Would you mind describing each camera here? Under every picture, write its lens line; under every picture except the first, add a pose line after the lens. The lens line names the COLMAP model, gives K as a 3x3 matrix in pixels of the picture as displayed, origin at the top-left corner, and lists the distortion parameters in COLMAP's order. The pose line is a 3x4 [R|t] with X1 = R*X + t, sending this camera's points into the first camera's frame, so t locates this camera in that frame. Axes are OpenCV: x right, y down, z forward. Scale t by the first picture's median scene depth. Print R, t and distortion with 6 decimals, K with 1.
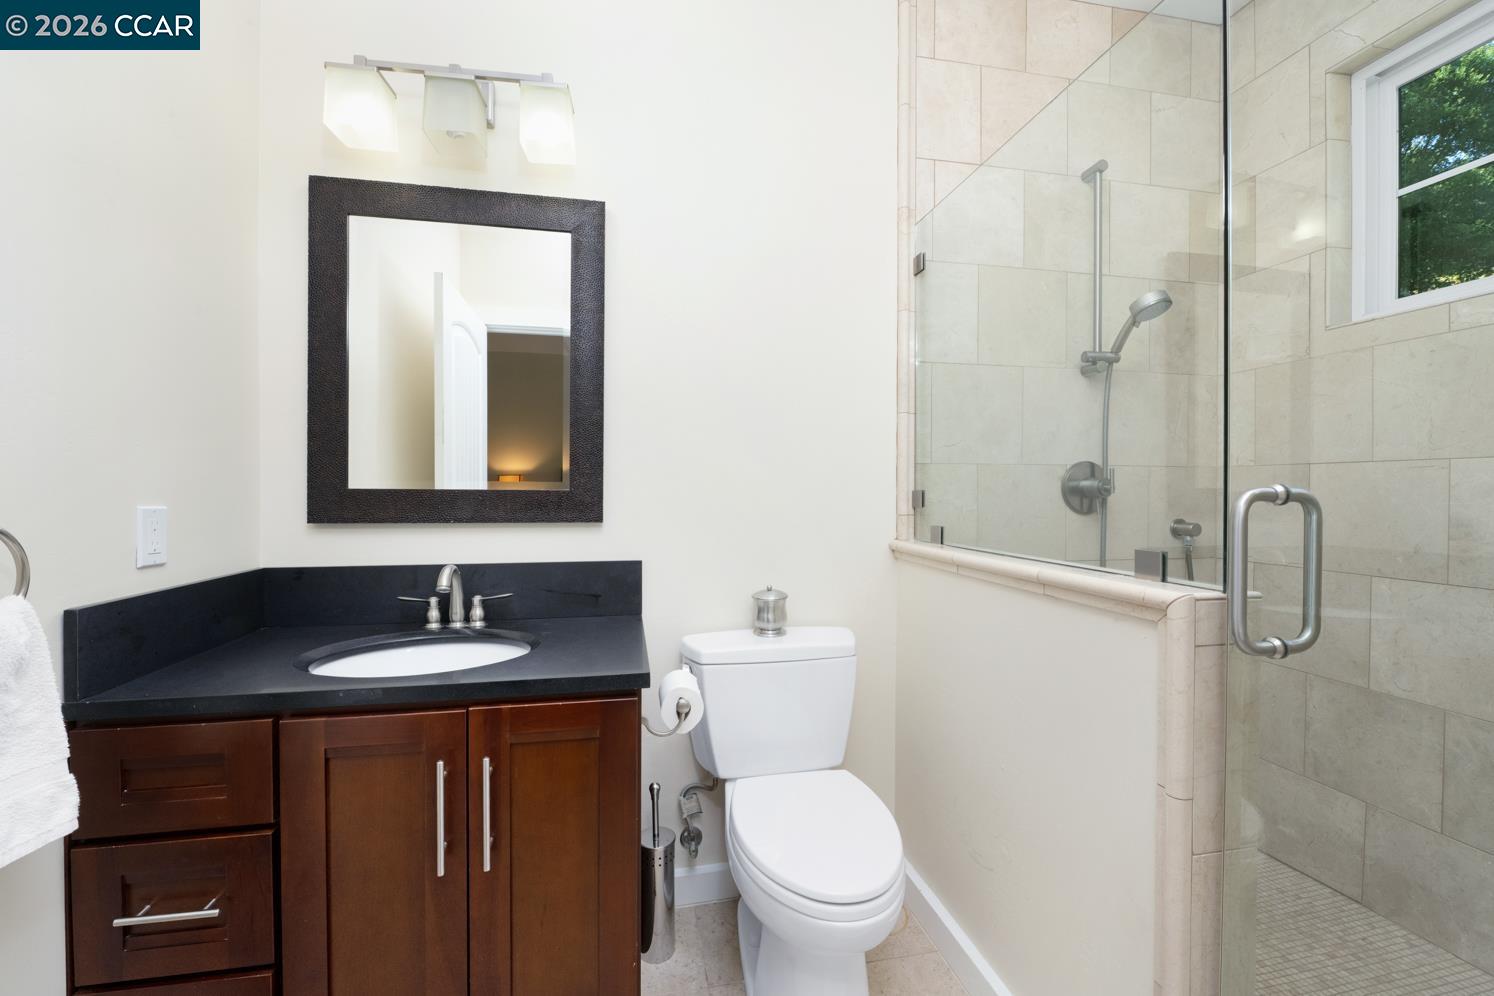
lens RADIAL K [[595.9, 0, 747.0], [0, 595.9, 498.0], [0, 0, 1]] dist [-0.000977, -0.000450]
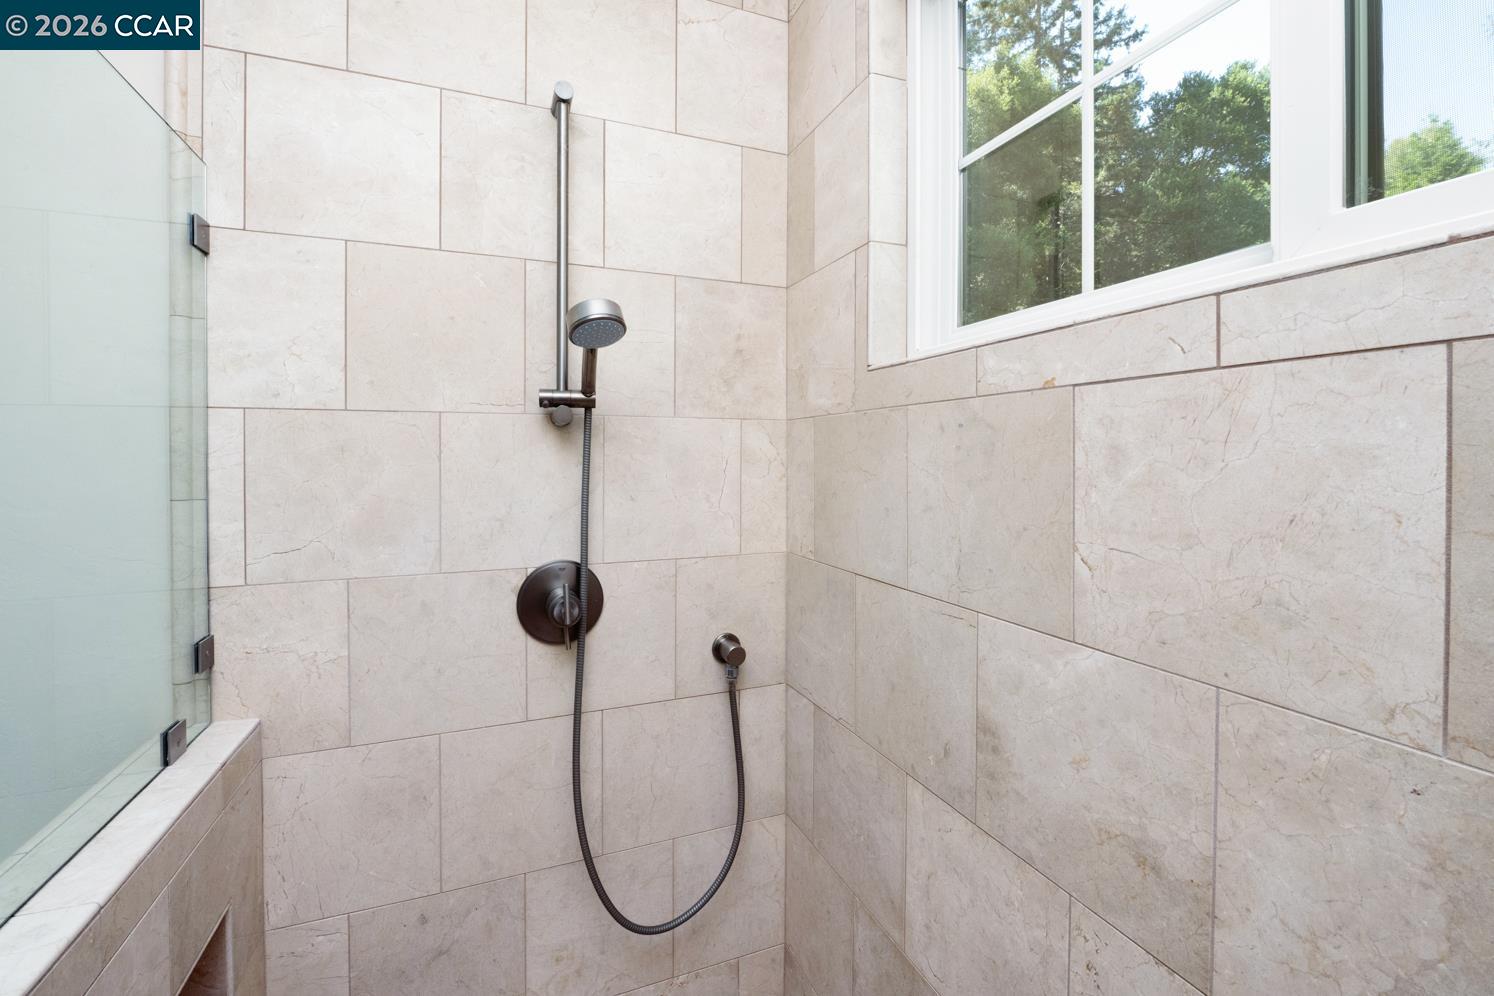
lens RADIAL K [[600.4, 0, 713.9], [0, 600.4, 470.5], [0, 0, 1]] dist [-0.001338, -0.000141]
pose [[0.986707, -0.009041, 0.162257, 0.648584], [0.007930, 0.999940, 0.007497, -0.166519], [-0.162316, -0.006111, 0.986720, 0.357117]]
